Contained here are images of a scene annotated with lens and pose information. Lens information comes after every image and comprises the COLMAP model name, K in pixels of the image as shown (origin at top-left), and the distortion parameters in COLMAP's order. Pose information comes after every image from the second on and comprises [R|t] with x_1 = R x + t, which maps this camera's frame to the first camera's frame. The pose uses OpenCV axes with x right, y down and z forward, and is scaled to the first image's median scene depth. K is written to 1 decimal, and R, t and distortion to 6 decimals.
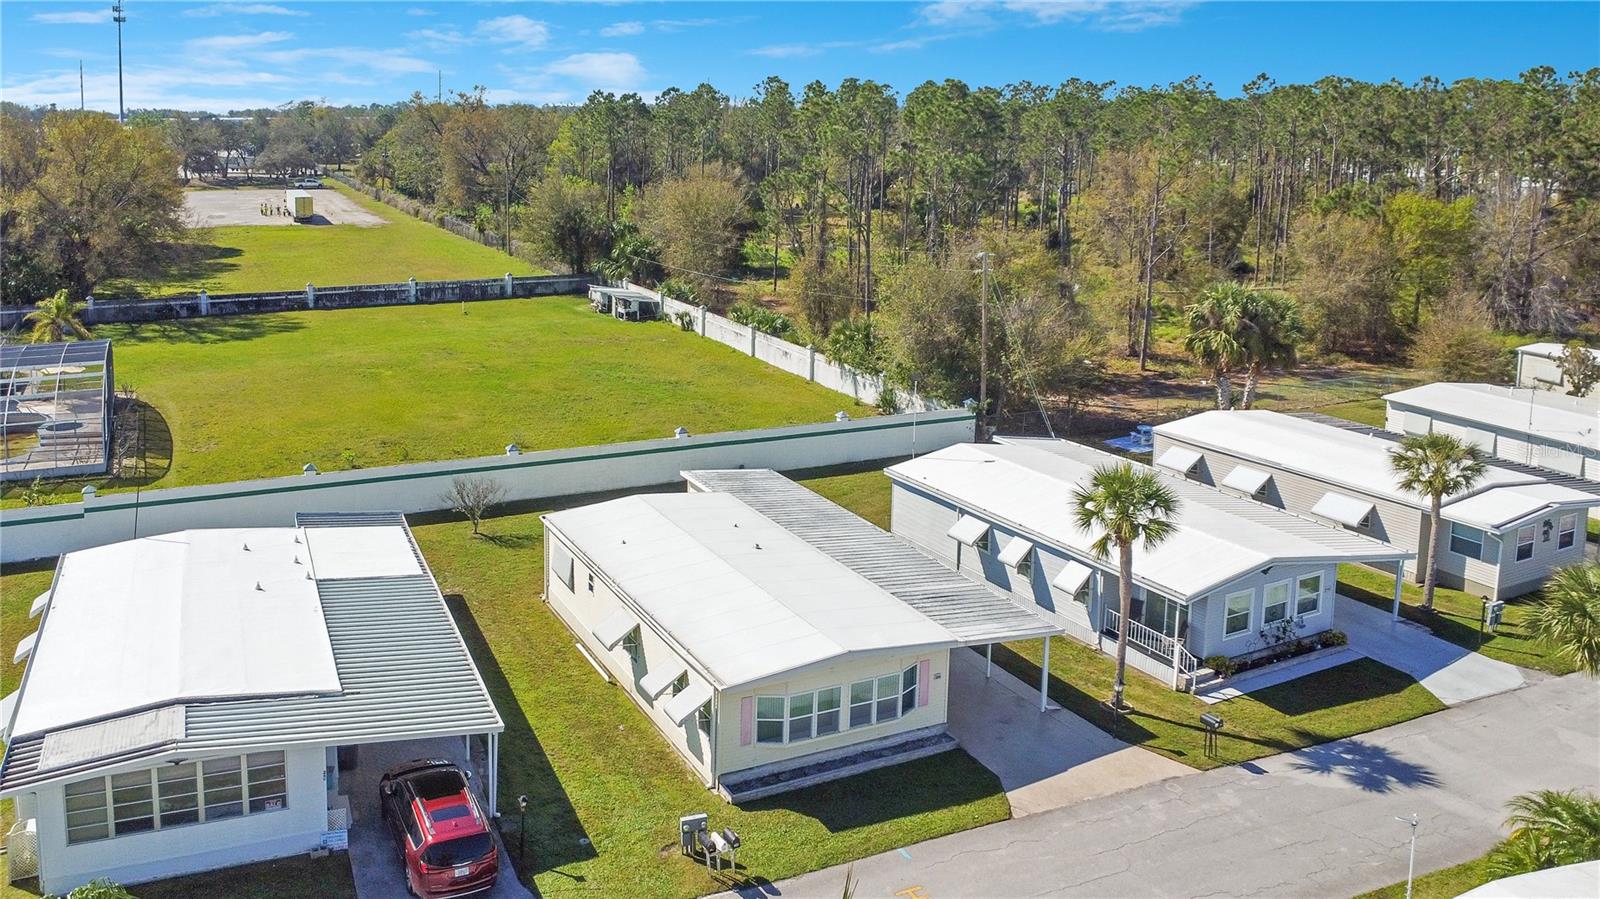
lens RADIAL K [[1197.8, 0, 659.0], [0, 1197.8, 314.8], [0, 0, 1]] dist [-0.014849, -0.011792]
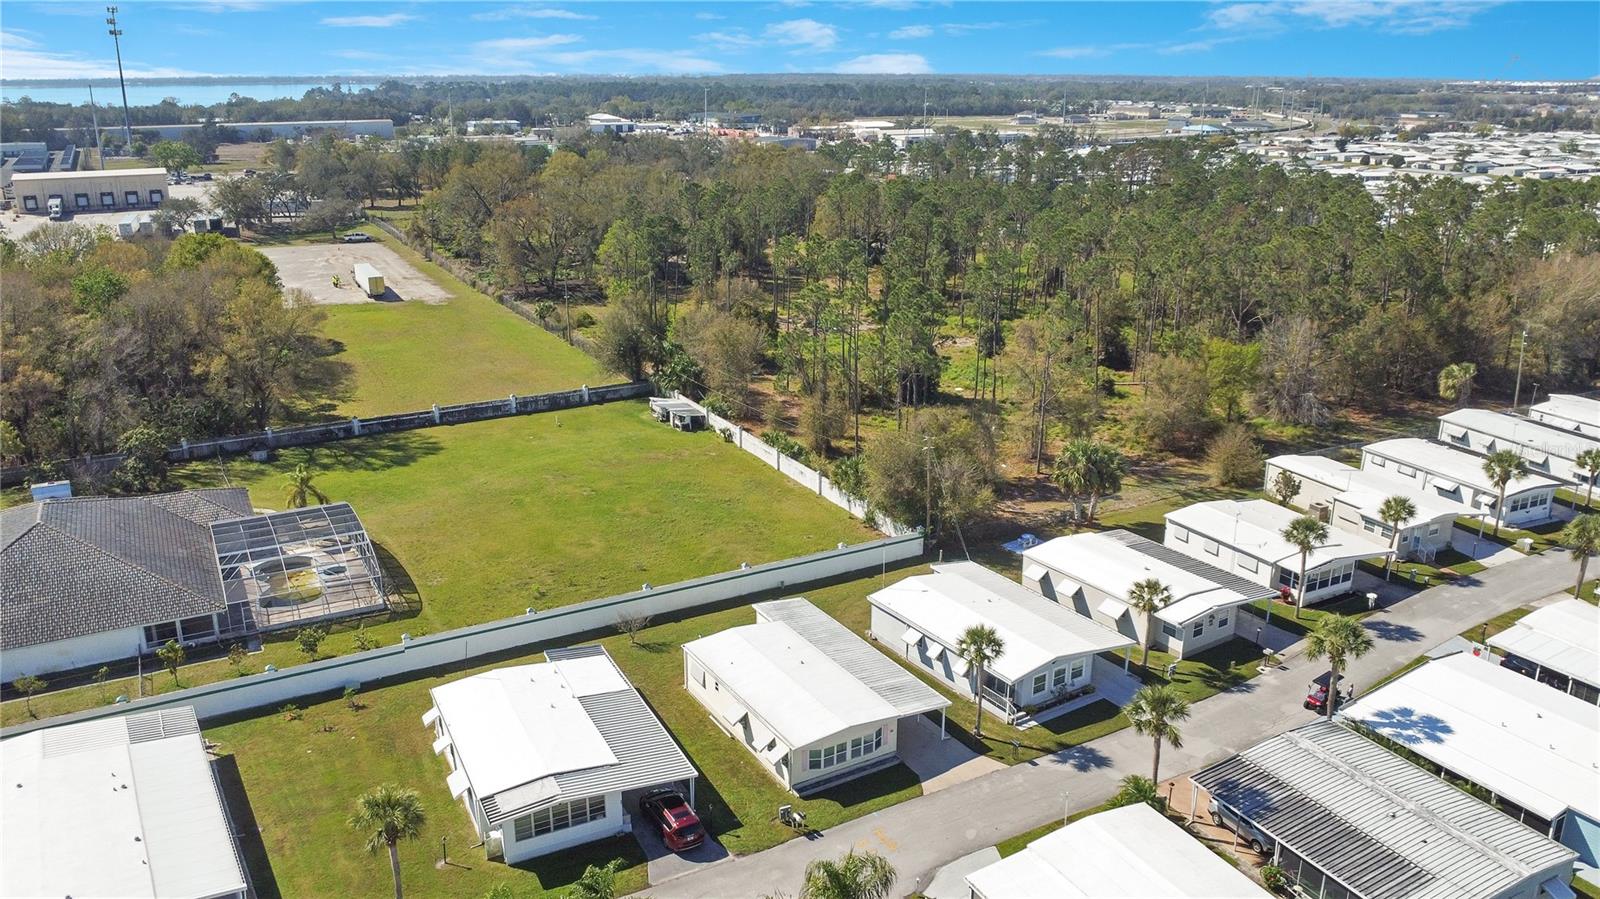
lens RADIAL K [[1224.4, 0, 800.0], [0, 1224.4, 449.5], [0, 0, 1]] dist [-0.028502, -0.001736]
pose [[0.991668, -0.041462, 0.121968, -0.138617], [0.019515, 0.984213, 0.175907, -0.462477], [-0.127336, -0.172062, 0.976822, -0.815924]]
